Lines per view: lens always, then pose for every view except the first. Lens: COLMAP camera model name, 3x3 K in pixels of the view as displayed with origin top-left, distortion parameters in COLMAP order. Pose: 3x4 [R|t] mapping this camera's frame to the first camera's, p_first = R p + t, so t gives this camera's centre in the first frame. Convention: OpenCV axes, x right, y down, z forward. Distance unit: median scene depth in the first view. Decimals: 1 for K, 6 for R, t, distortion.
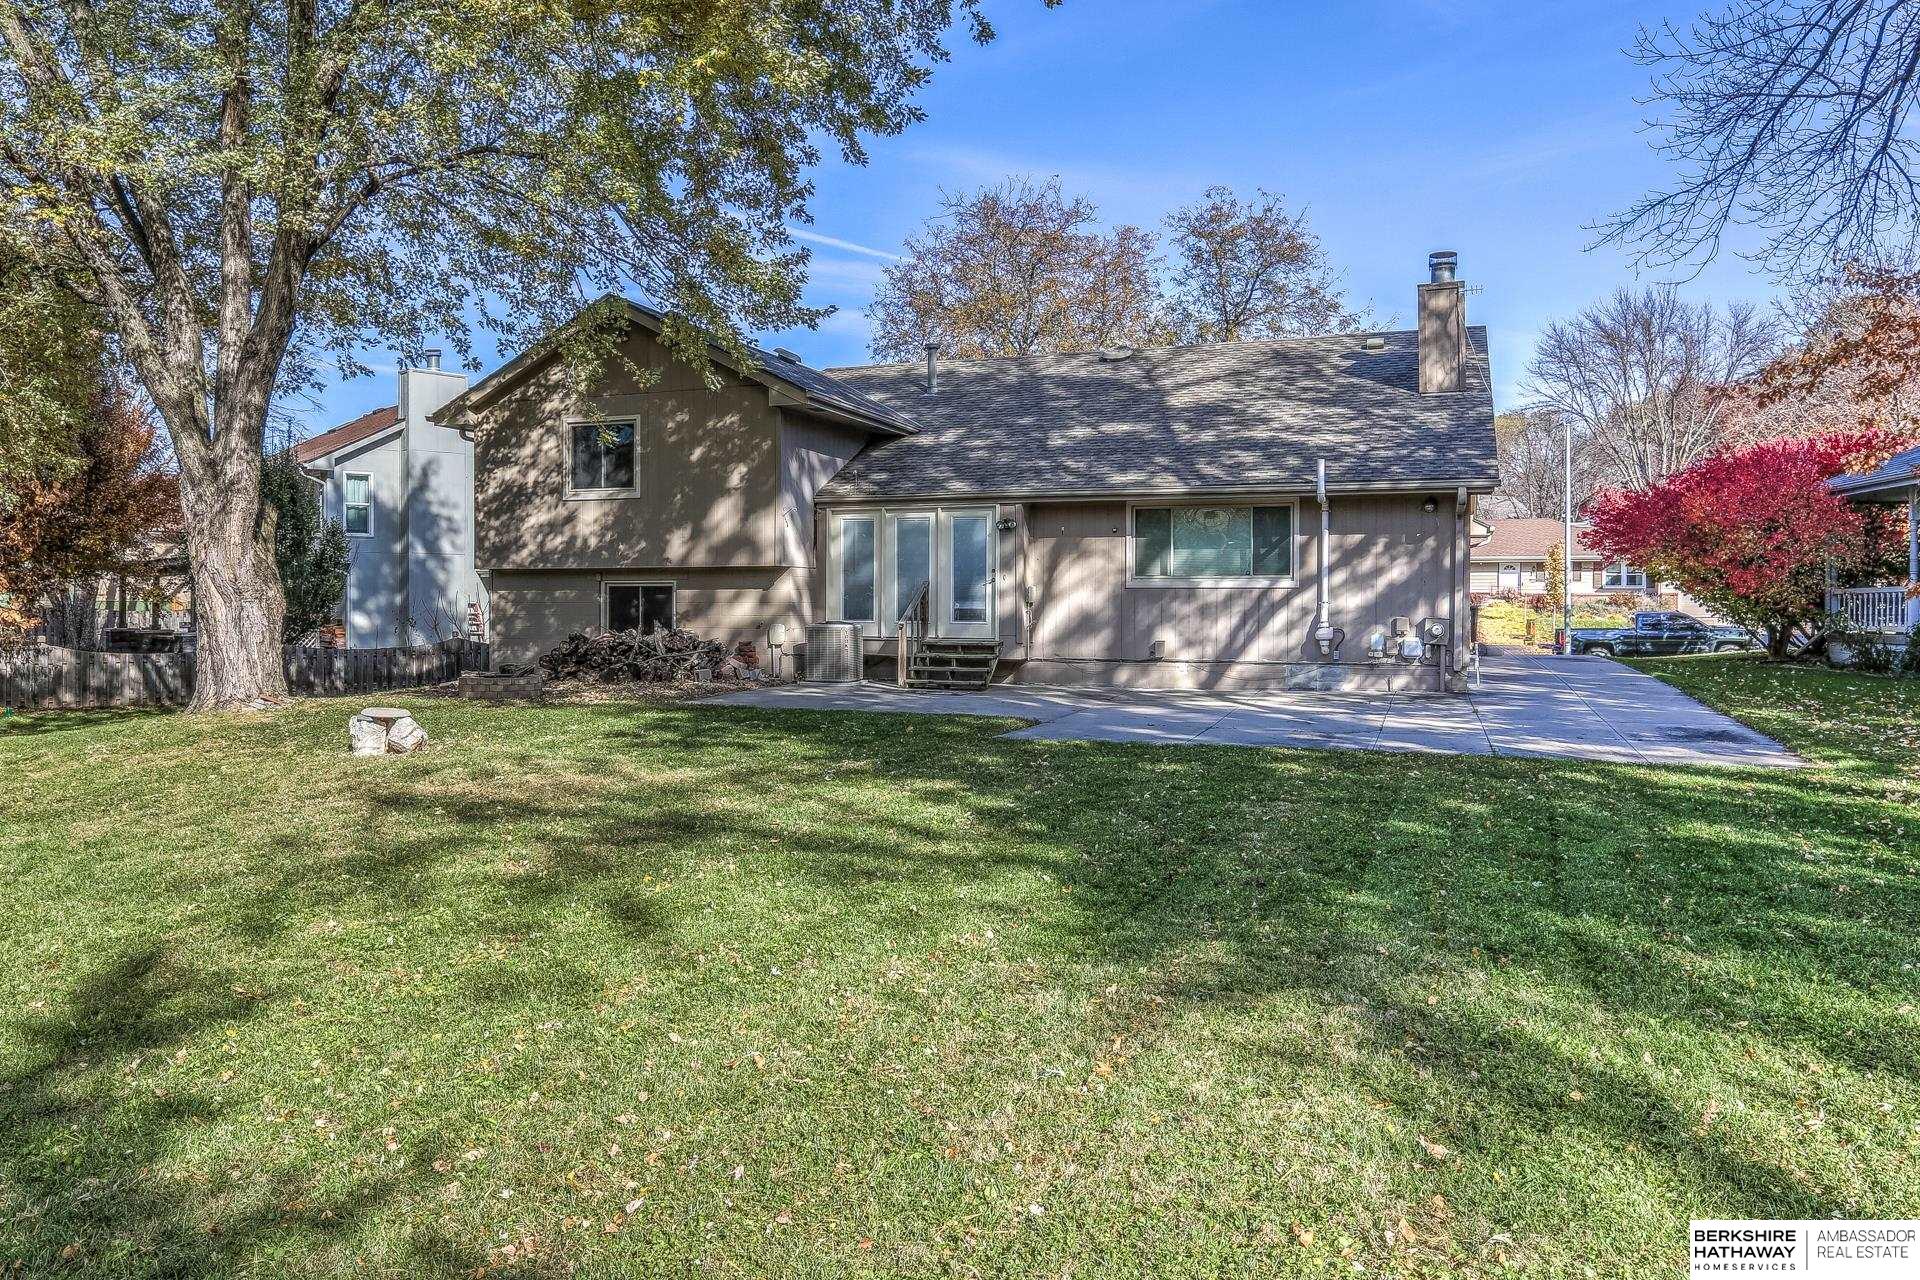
lens RADIAL K [[1167.7, 0, 960.0], [0, 1167.7, 640.0], [0, 0, 1]] dist [0.001463, 0.000088]
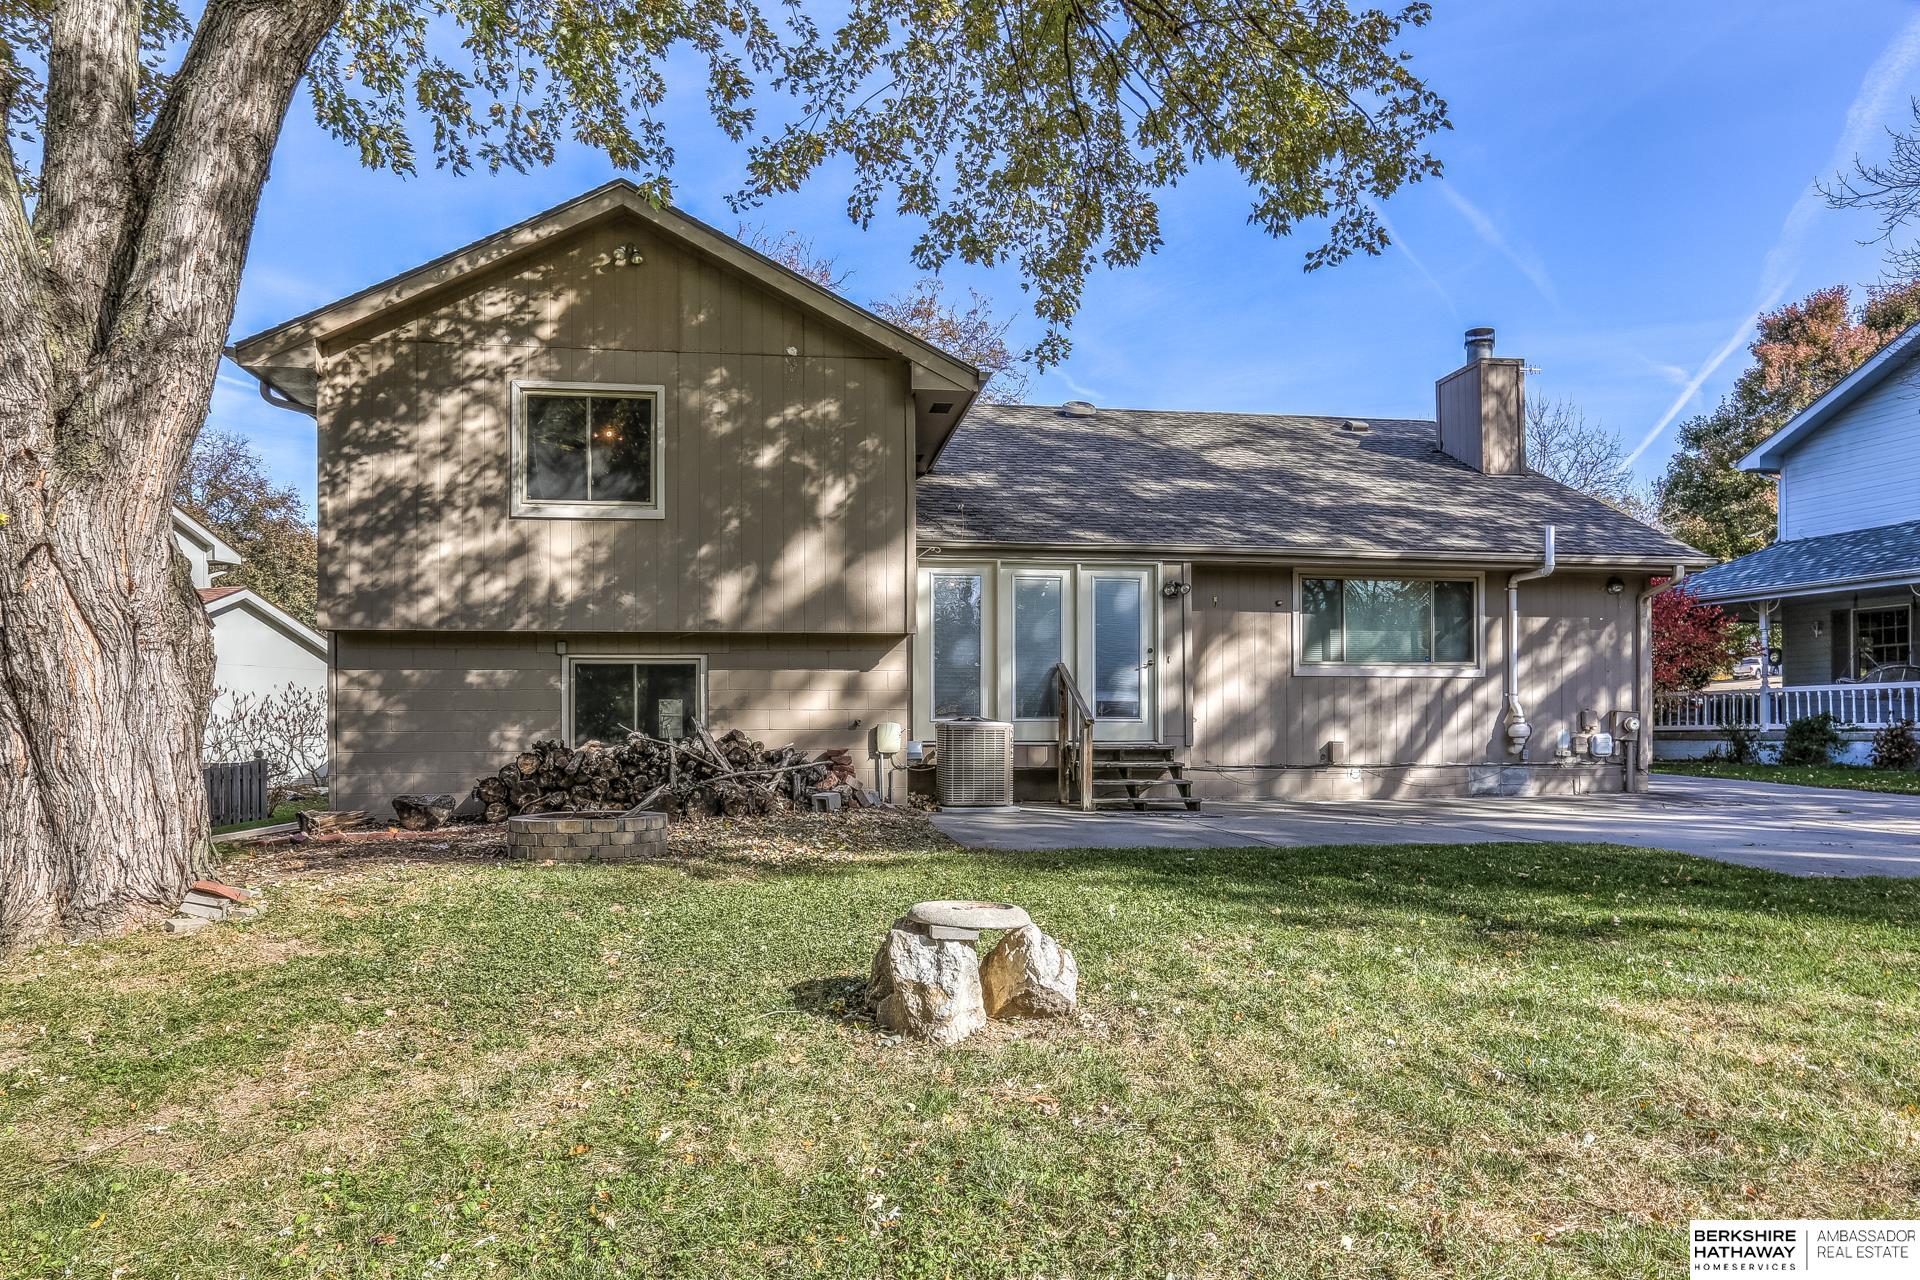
lens RADIAL K [[1139.5, 0, 960.5], [0, 1139.5, 736.2], [0, 0, 1]] dist [0.003439, 0.001885]
pose [[0.900546, -0.008190, 0.434683, -0.392203], [0.017704, 0.999684, -0.017842, 0.005815], [-0.434400, 0.023763, 0.900407, 0.387754]]
